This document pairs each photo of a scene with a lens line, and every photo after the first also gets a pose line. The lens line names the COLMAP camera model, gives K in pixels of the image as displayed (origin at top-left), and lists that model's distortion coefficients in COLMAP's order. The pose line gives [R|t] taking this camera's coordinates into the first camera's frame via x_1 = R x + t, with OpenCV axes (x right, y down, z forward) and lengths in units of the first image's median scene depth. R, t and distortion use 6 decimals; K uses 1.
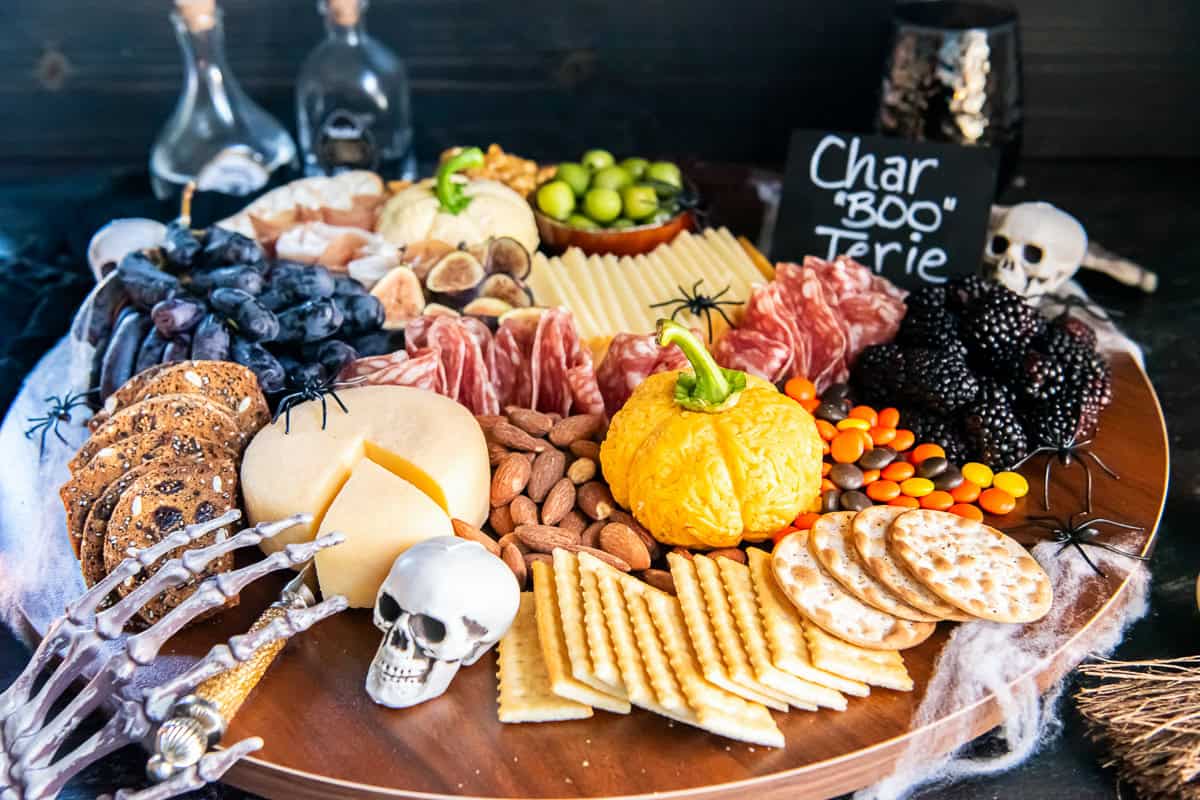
lens RADIAL K [[1395.4, 0, 591.0], [0, 1395.4, 398.6], [0, 0, 1]] dist [-0.037523, 0.000000]
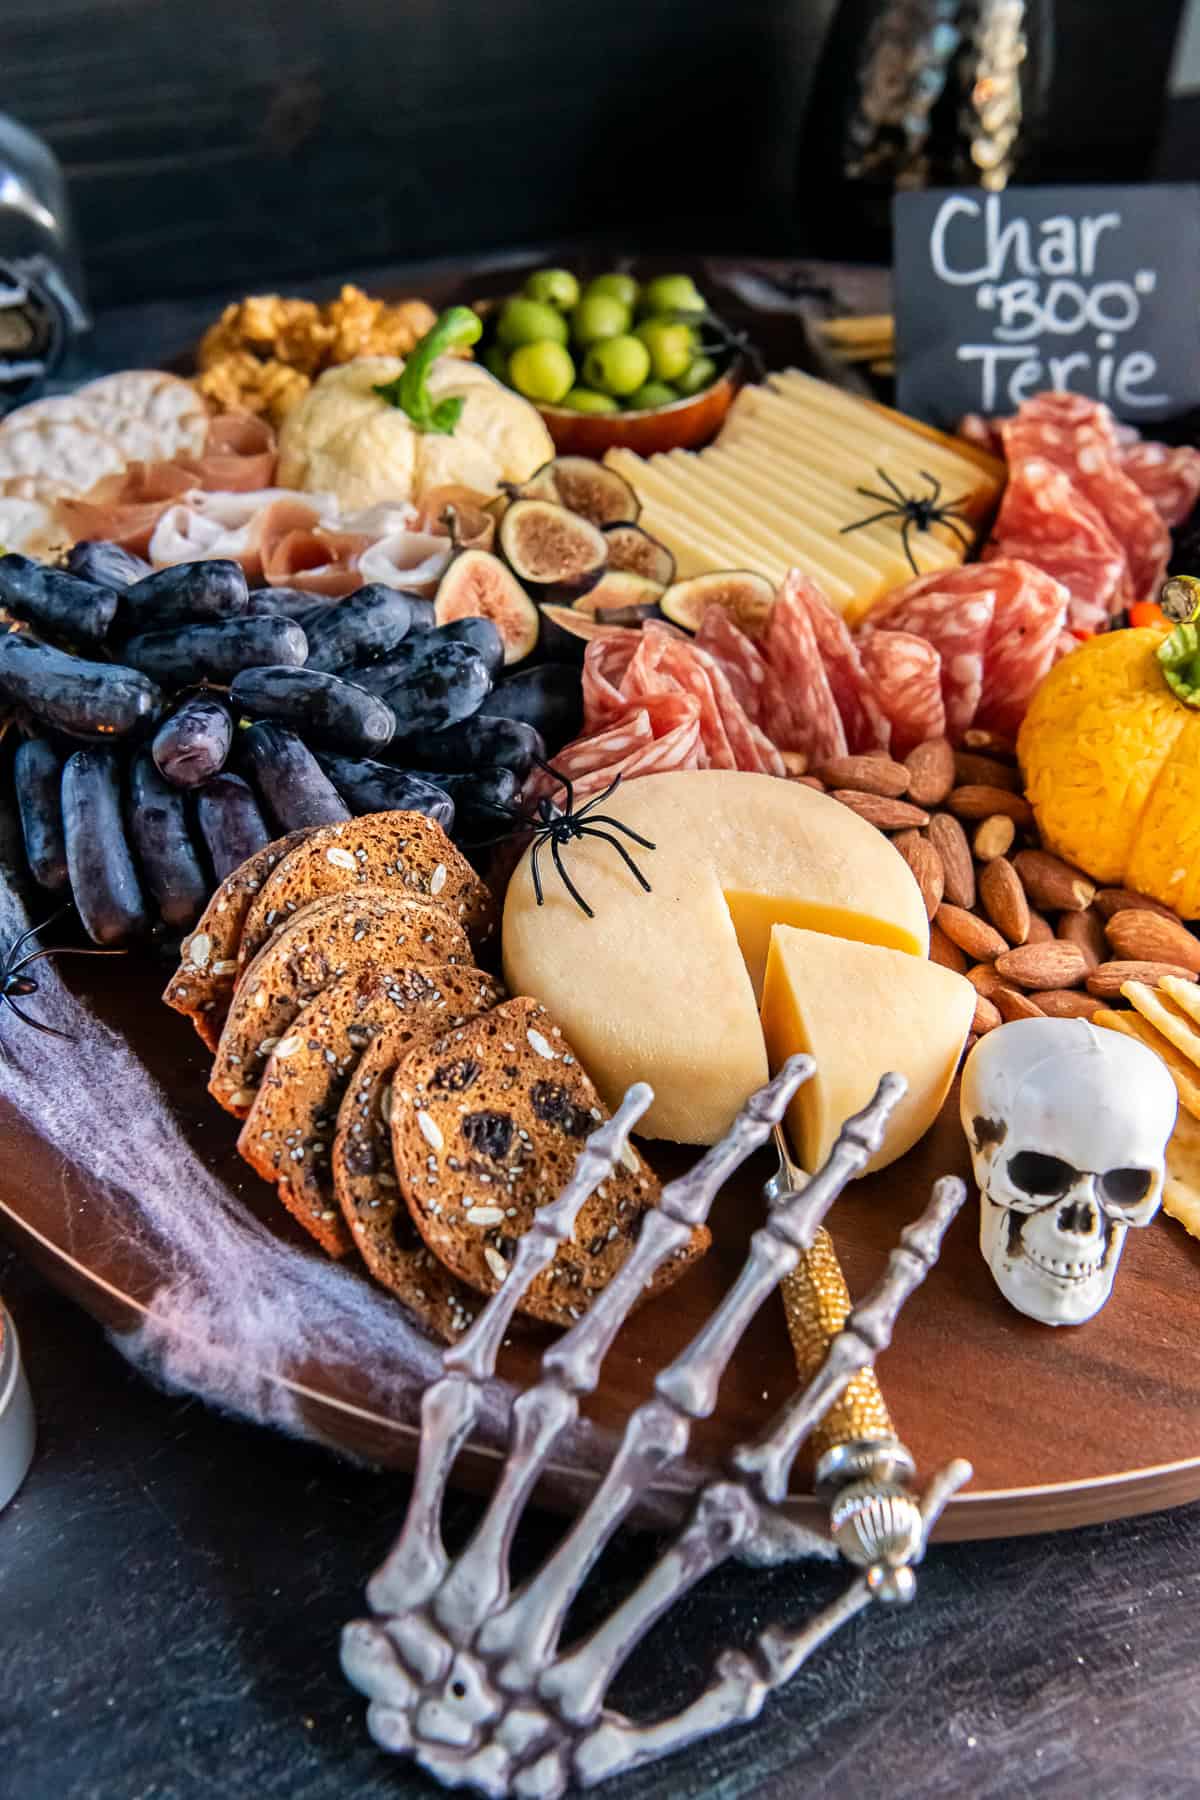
lens RADIAL K [[1919.1, 0, 583.8], [0, 1919.1, 914.7], [0, 0, 1]] dist [-0.023678, 0.000000]
pose [[0.885751, -0.278397, 0.371402, -0.481896], [0.192354, 0.948378, 0.252147, -0.161439], [-0.422427, -0.151899, 0.893578, 0.302027]]
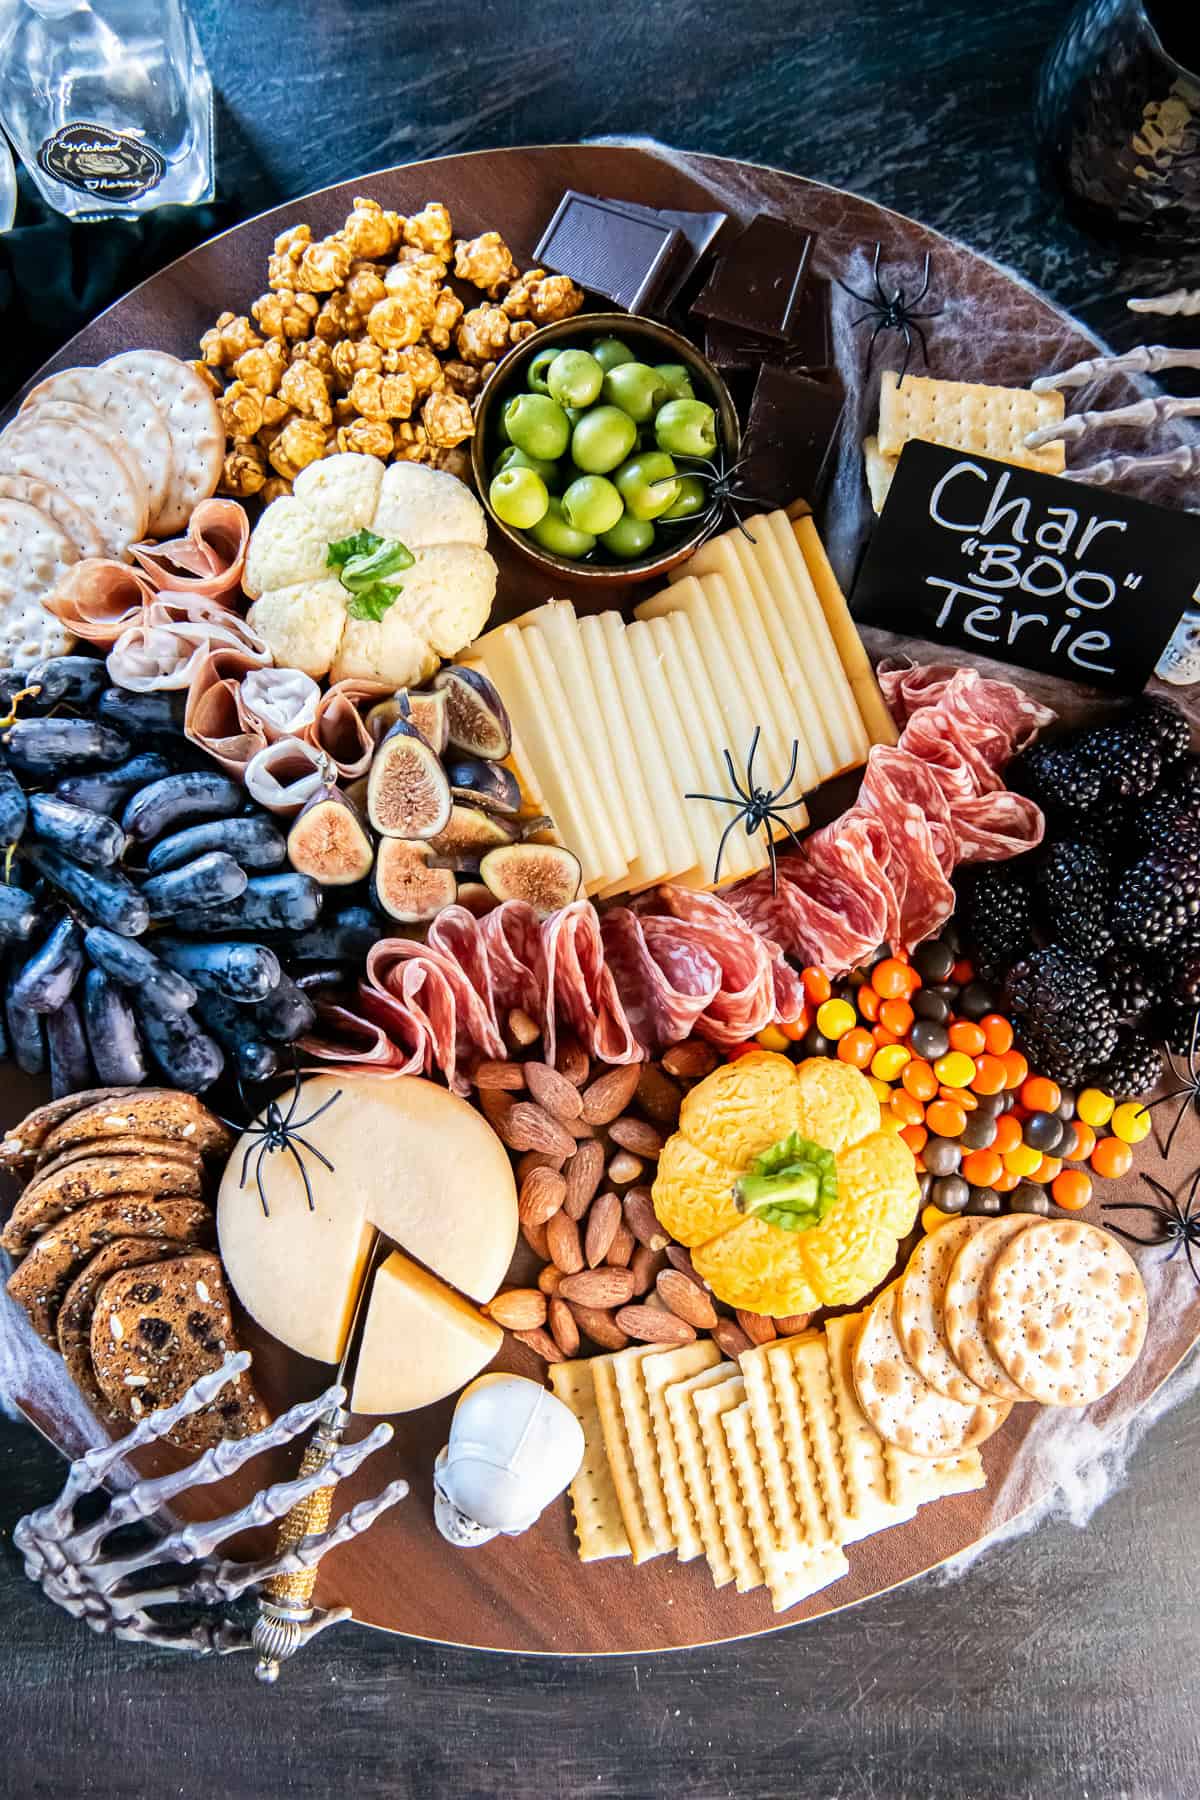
lens RADIAL K [[1919.1, 0, 609.7], [0, 1919.1, 886.6], [0, 0, 1]] dist [-0.023678, 0.000000]
pose [[0.994342, -0.089911, 0.056573, -0.063172], [0.009108, 0.602756, 0.797873, -0.932250], [-0.105837, -0.792843, 0.600165, 0.439630]]
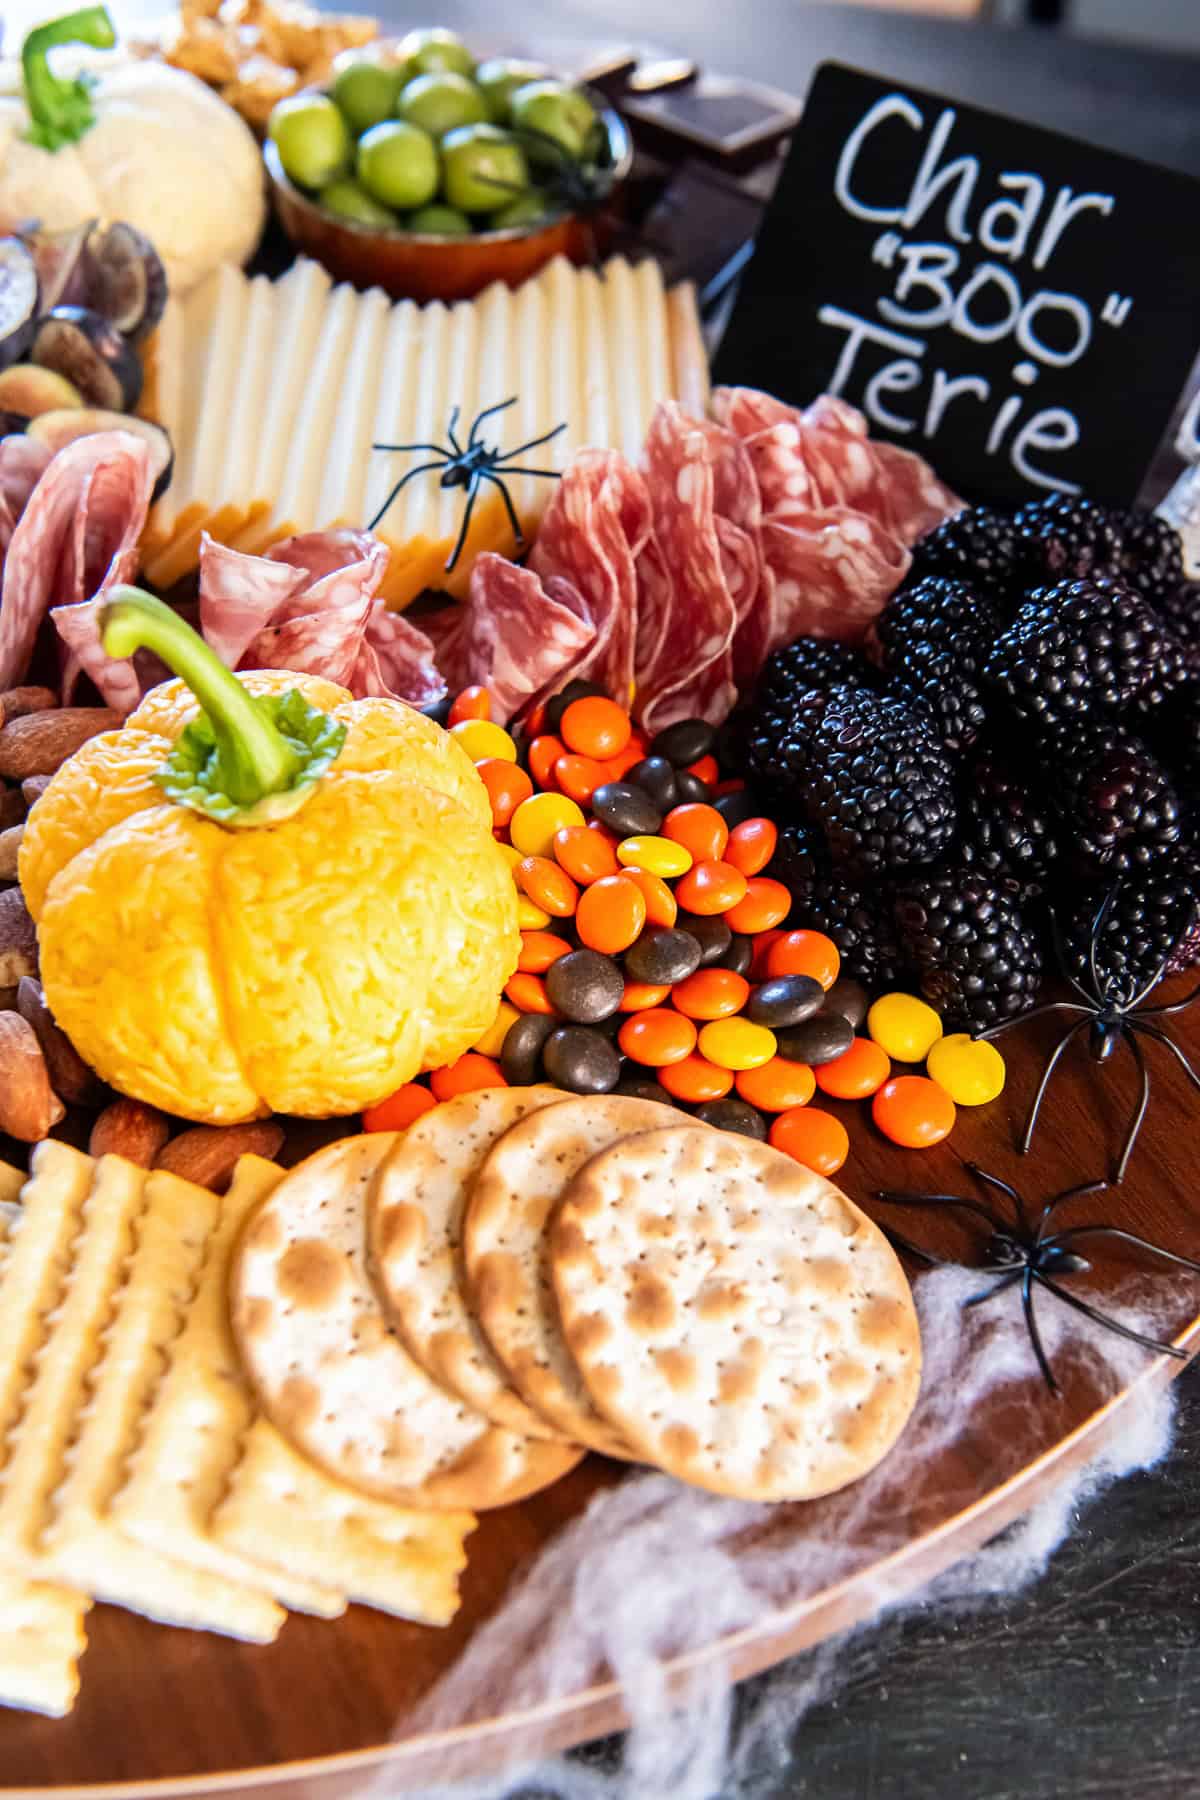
lens RADIAL K [[2093.1, 0, 596.3], [0, 2093.1, 914.3], [0, 0, 1]] dist [-0.037523, 0.000000]
pose [[0.976322, 0.193027, -0.097656, 0.238841], [-0.156738, 0.942351, 0.295647, -0.154533], [0.149094, -0.273340, 0.950293, 0.370941]]
